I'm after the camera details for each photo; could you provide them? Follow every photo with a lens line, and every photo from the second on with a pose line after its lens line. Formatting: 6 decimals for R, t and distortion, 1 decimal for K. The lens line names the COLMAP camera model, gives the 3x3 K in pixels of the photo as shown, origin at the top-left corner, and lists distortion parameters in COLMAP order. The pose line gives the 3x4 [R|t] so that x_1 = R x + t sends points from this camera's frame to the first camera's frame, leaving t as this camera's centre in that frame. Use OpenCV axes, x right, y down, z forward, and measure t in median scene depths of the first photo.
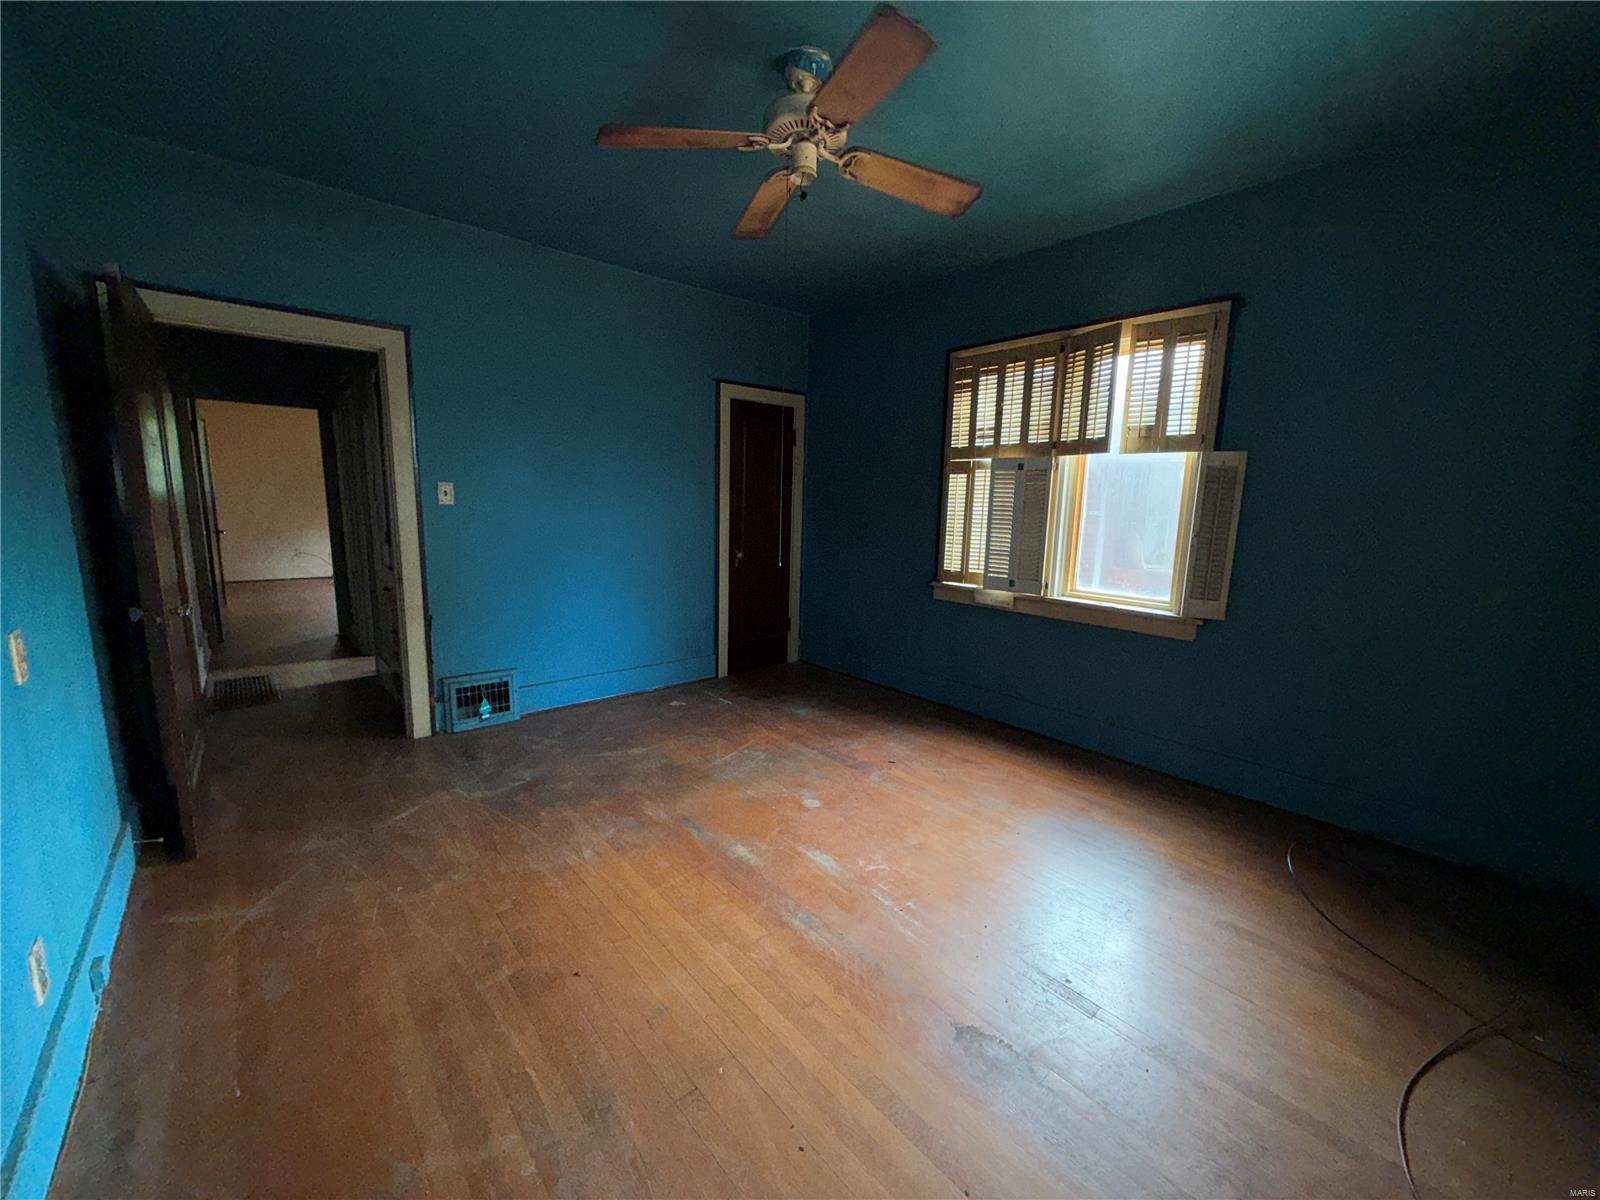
lens RADIAL K [[640.7, 0, 793.5], [0, 640.7, 600.0], [0, 0, 1]] dist [-0.000128, 0.000339]
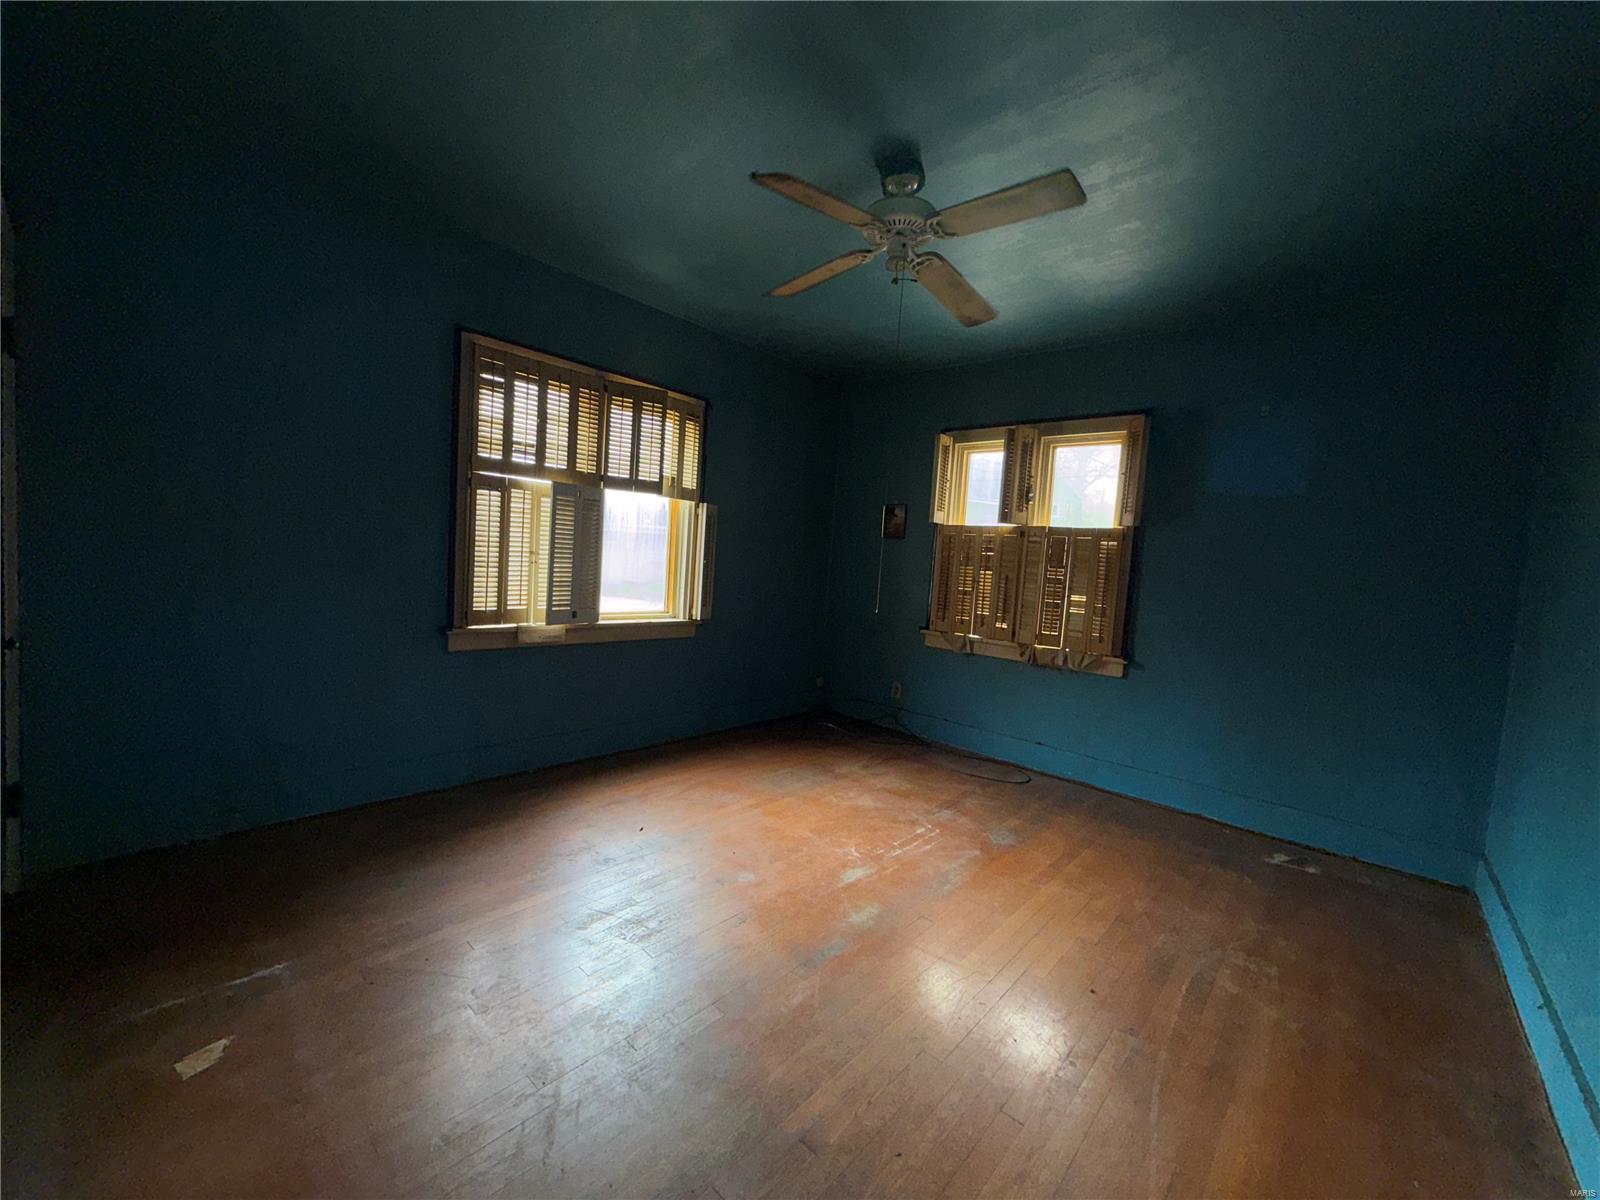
lens RADIAL K [[640.7, 0, 794.6], [0, 640.7, 602.3], [0, 0, 1]] dist [-0.000128, 0.000339]
pose [[-0.130699, -0.104764, 0.985871, -0.643392], [0.087031, 0.989350, 0.116671, -0.126833], [-0.987595, 0.101050, -0.120189, 0.783837]]
